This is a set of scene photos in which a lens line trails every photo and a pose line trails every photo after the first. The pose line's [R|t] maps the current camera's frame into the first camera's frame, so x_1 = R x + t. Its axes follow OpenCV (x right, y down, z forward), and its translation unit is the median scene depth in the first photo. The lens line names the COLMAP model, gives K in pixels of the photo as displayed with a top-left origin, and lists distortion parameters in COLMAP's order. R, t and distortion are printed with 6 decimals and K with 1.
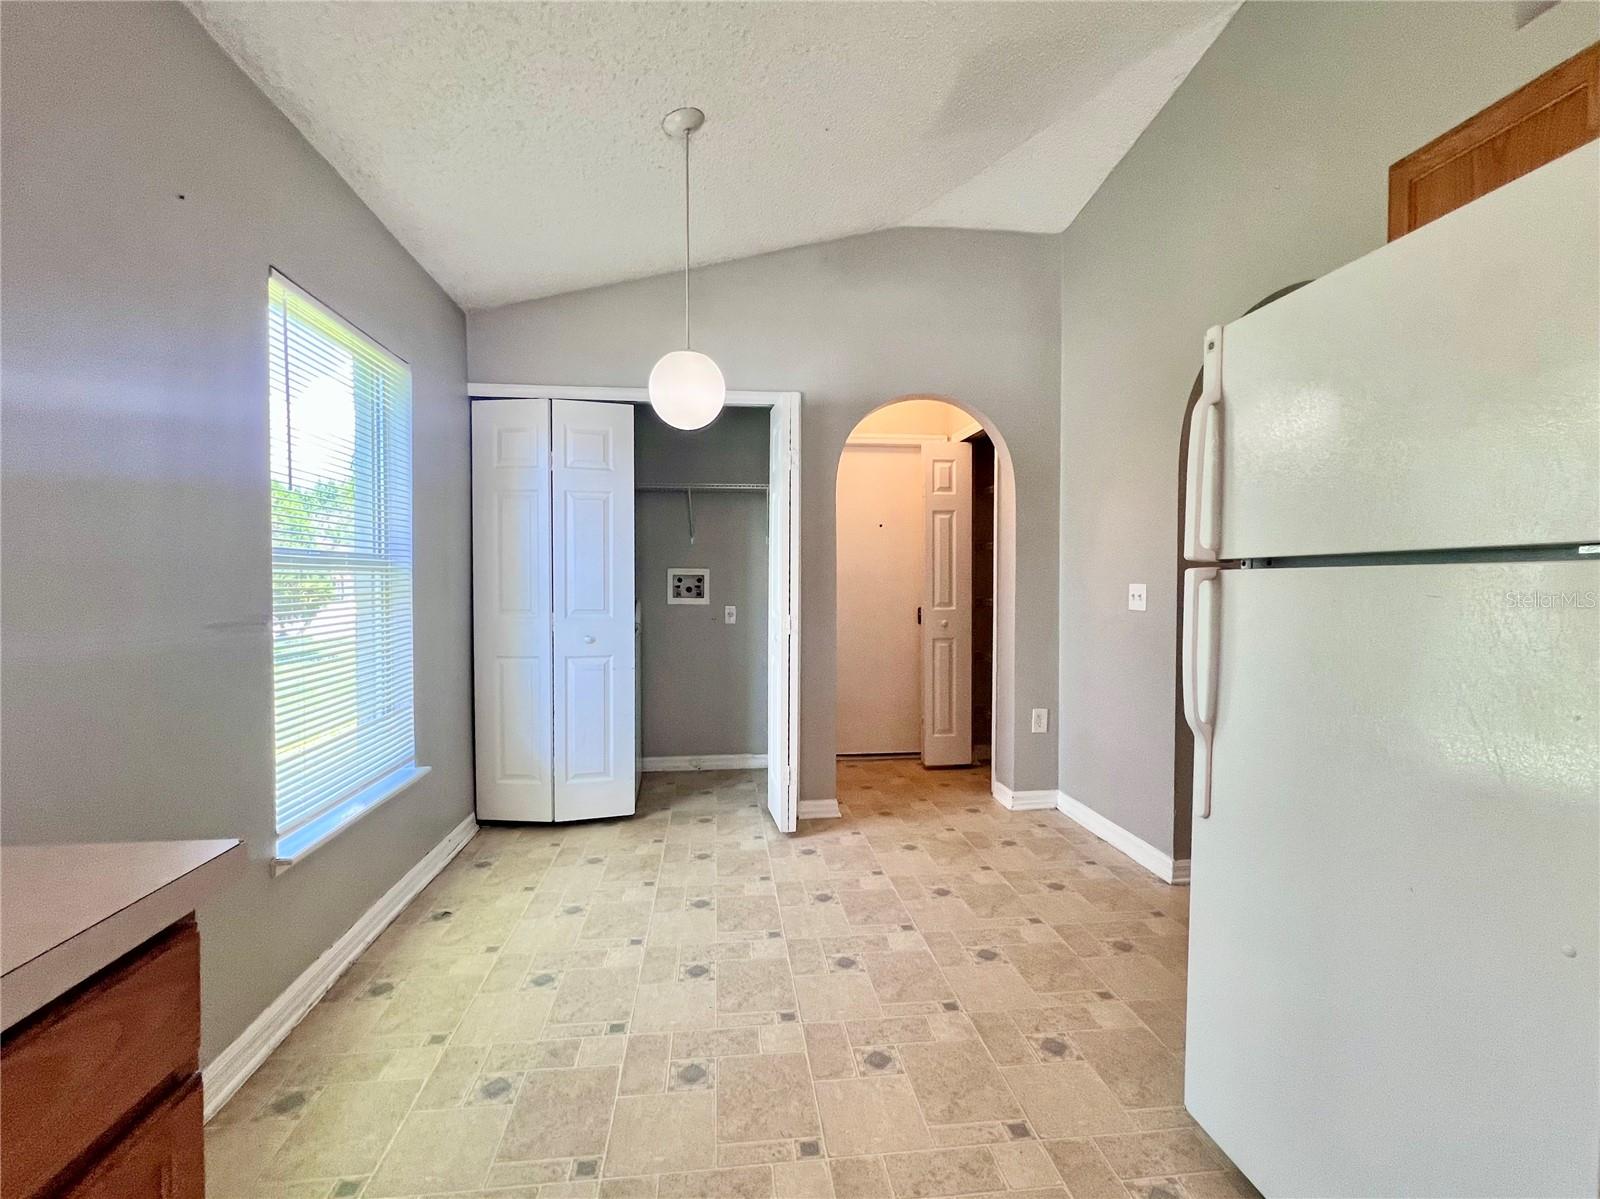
lens RADIAL K [[717.3, 0, 792.8], [0, 717.3, 598.7], [0, 0, 1]] dist [-0.001389, -0.000084]
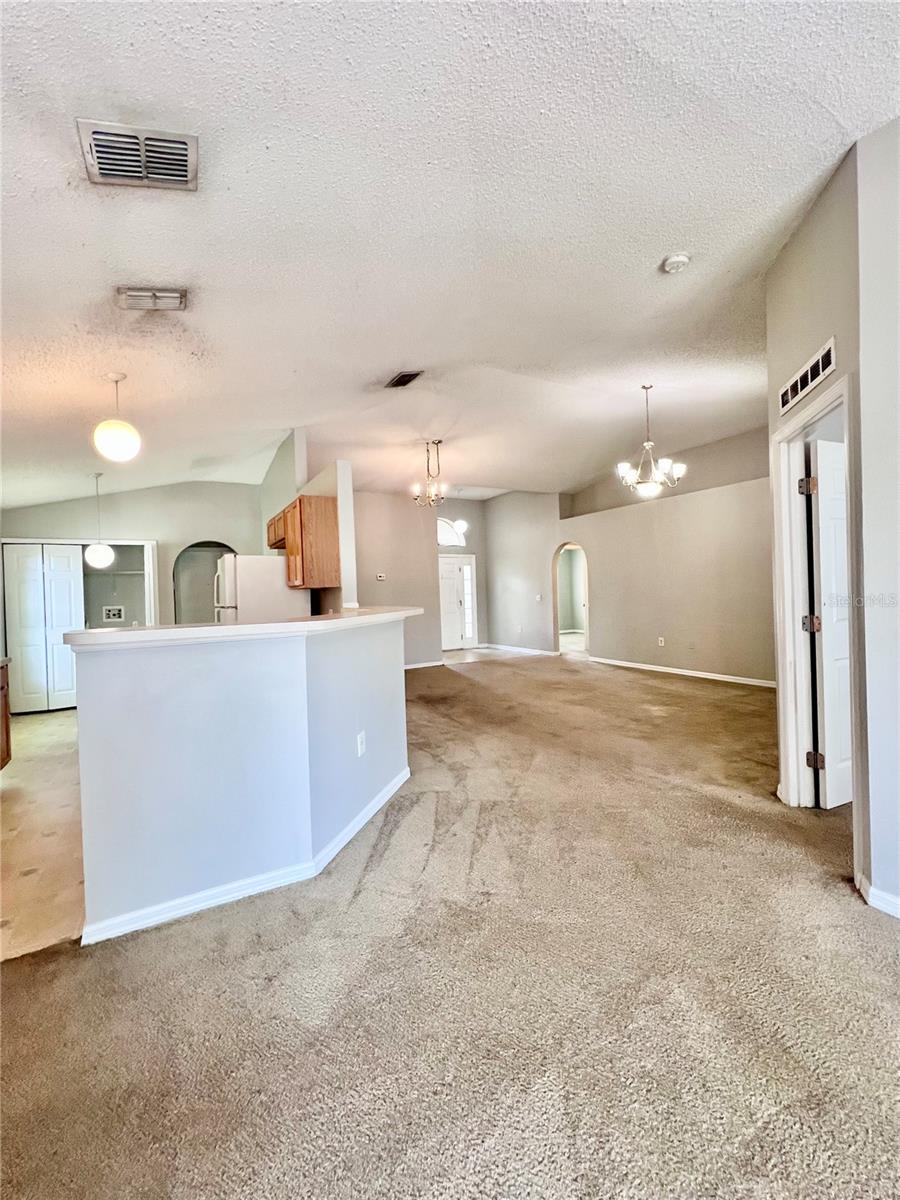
lens RADIAL K [[505.0, 0, 452.1], [0, 505.0, 595.7], [0, 0, 1]] dist [0.002159, 0.000189]
pose [[0.921938, -0.033978, 0.385844, 0.309713], [0.044214, 0.998866, -0.017684, 0.002705], [-0.384806, 0.033363, 0.922394, -1.227701]]
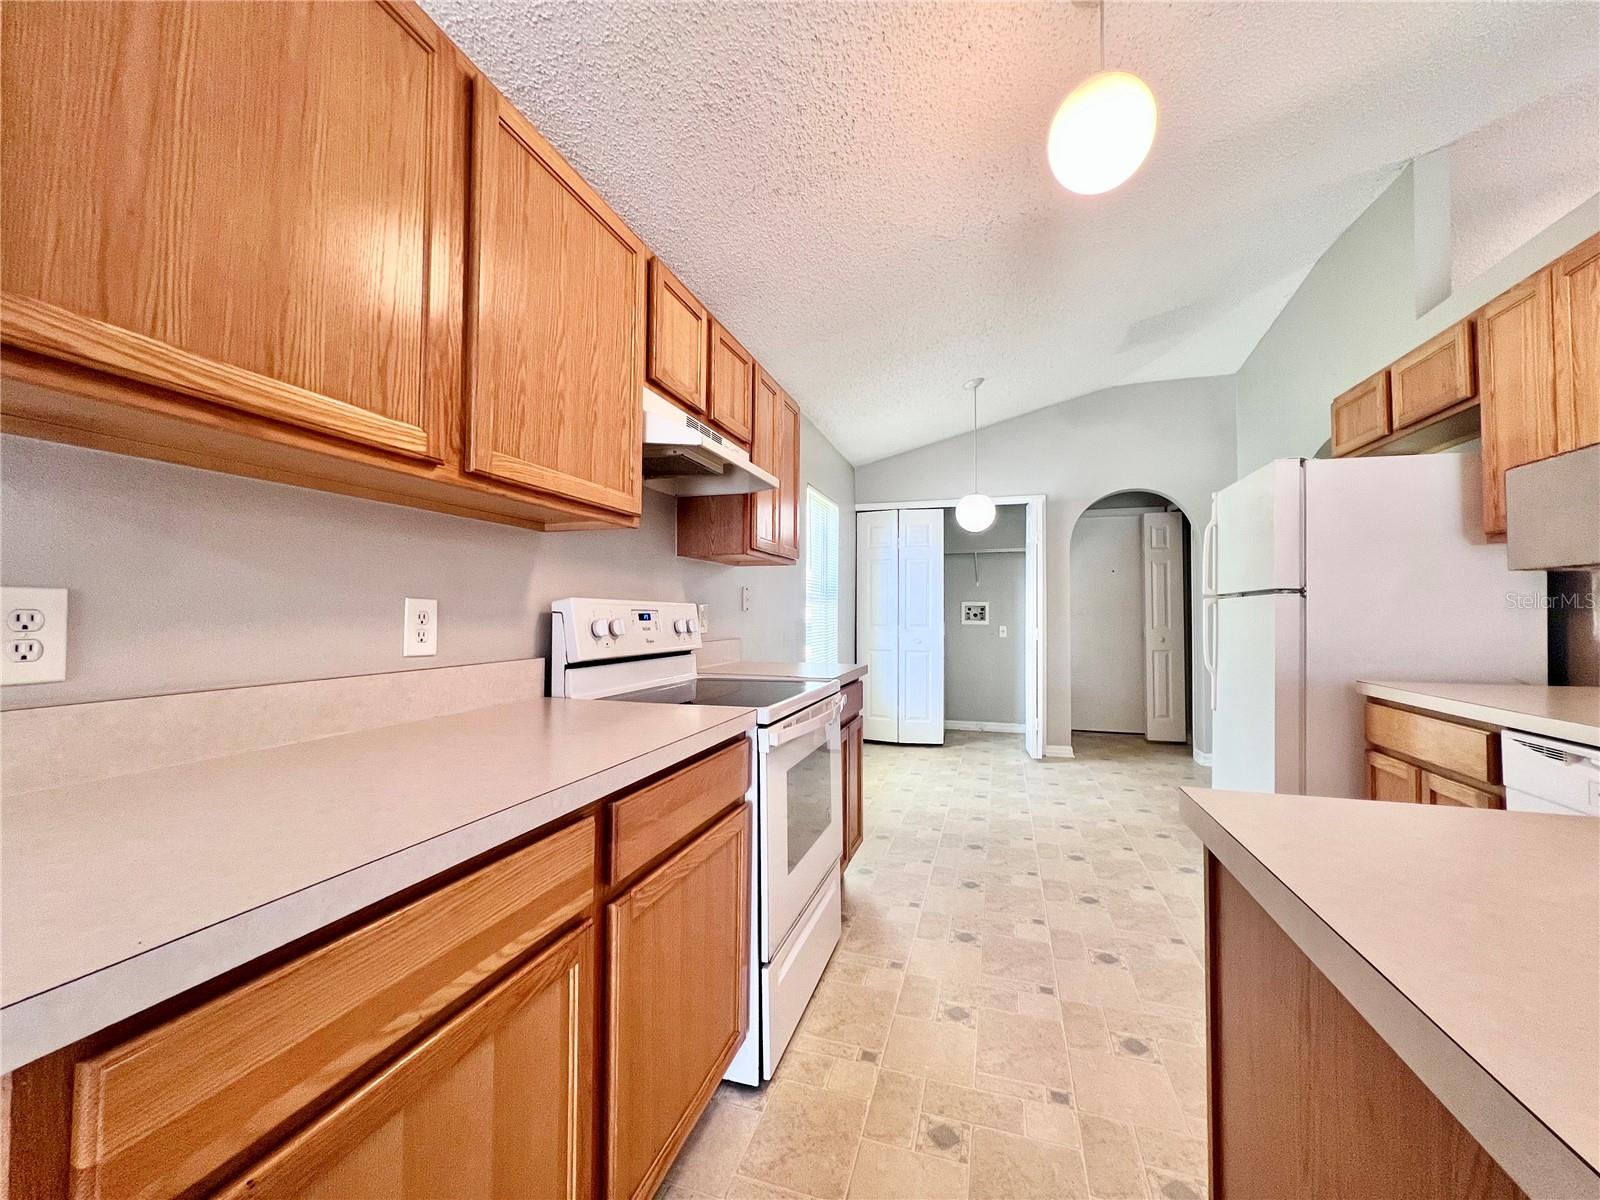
lens RADIAL K [[639.1, 0, 793.1], [0, 639.1, 595.8], [0, 0, 1]] dist [-0.001075, -0.000090]
pose [[0.913120, -0.008404, -0.407605, 0.082117], [-0.014158, 0.998531, -0.052306, 0.031603], [0.407446, 0.053533, 0.911659, -0.590930]]
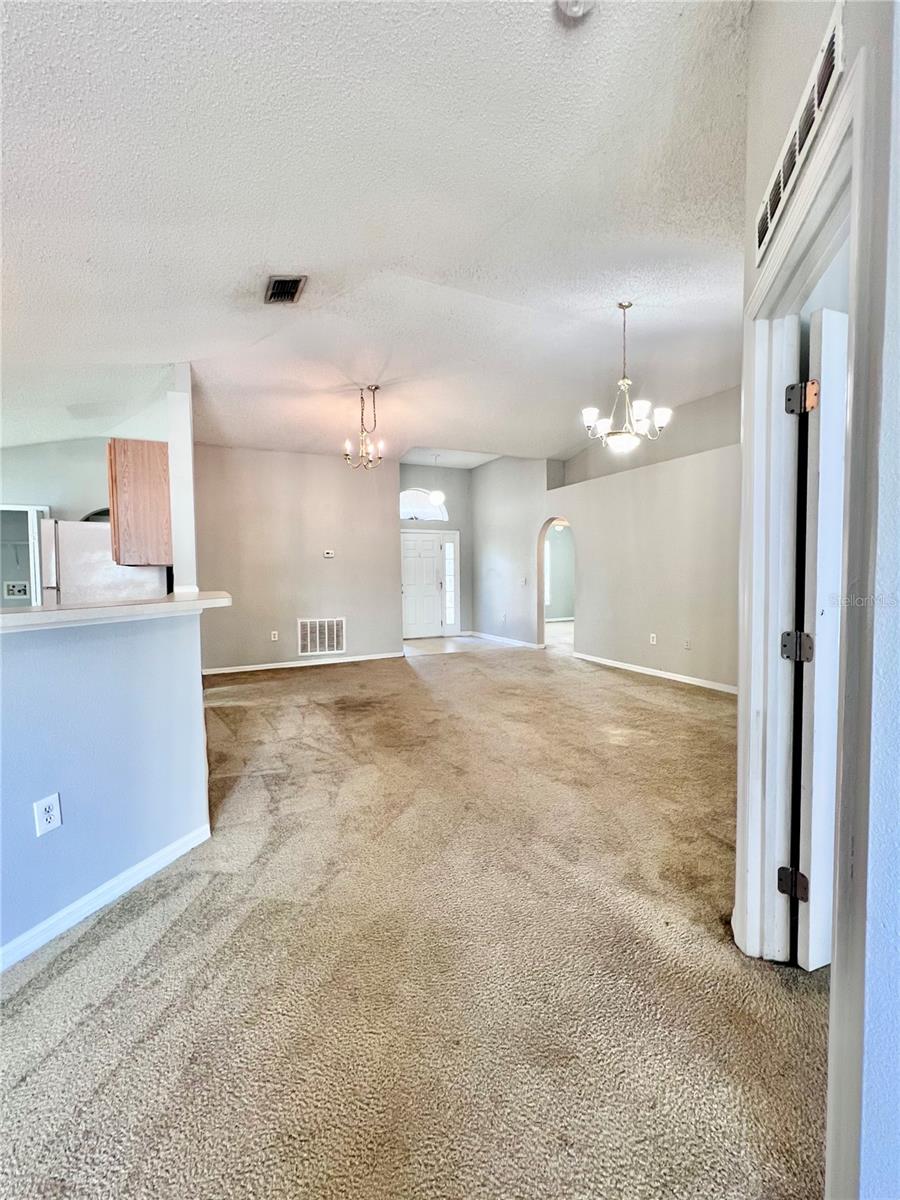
lens RADIAL K [[510.5, 0, 452.1], [0, 510.5, 595.0], [0, 0, 1]] dist [-0.001521, 0.000445]
pose [[0.944319, -0.027482, 0.327881, 0.721337], [0.022434, 0.999565, 0.019169, -0.003392], [-0.328265, -0.010746, 0.944525, -1.025696]]
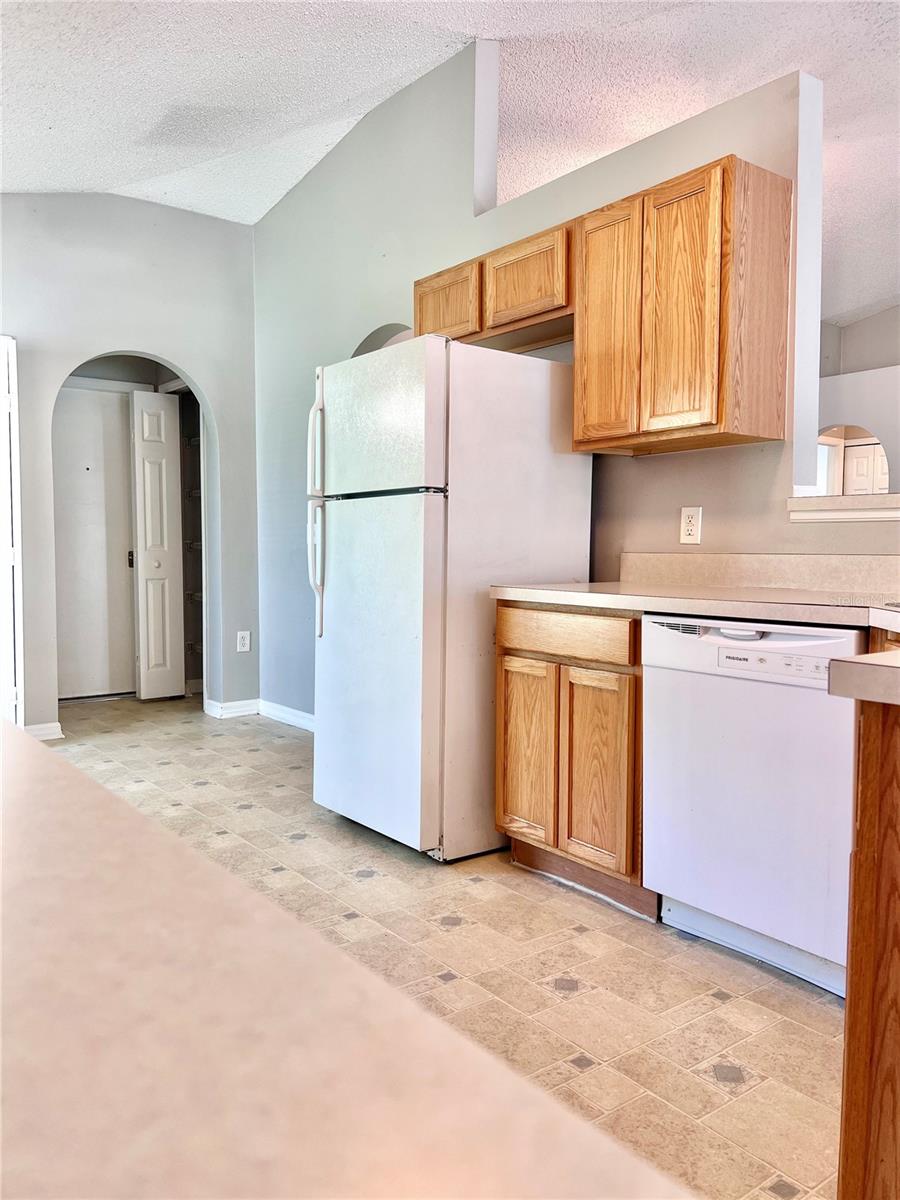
lens RADIAL K [[902.2, 0, 450.0], [0, 902.2, 600.0], [0, 0, 1]] dist [0.070881, -0.095600]
pose [[0.858824, -0.026389, 0.511591, -0.137400], [0.009910, 0.999341, 0.034912, 0.058062], [-0.512175, -0.024913, 0.858520, -0.498110]]
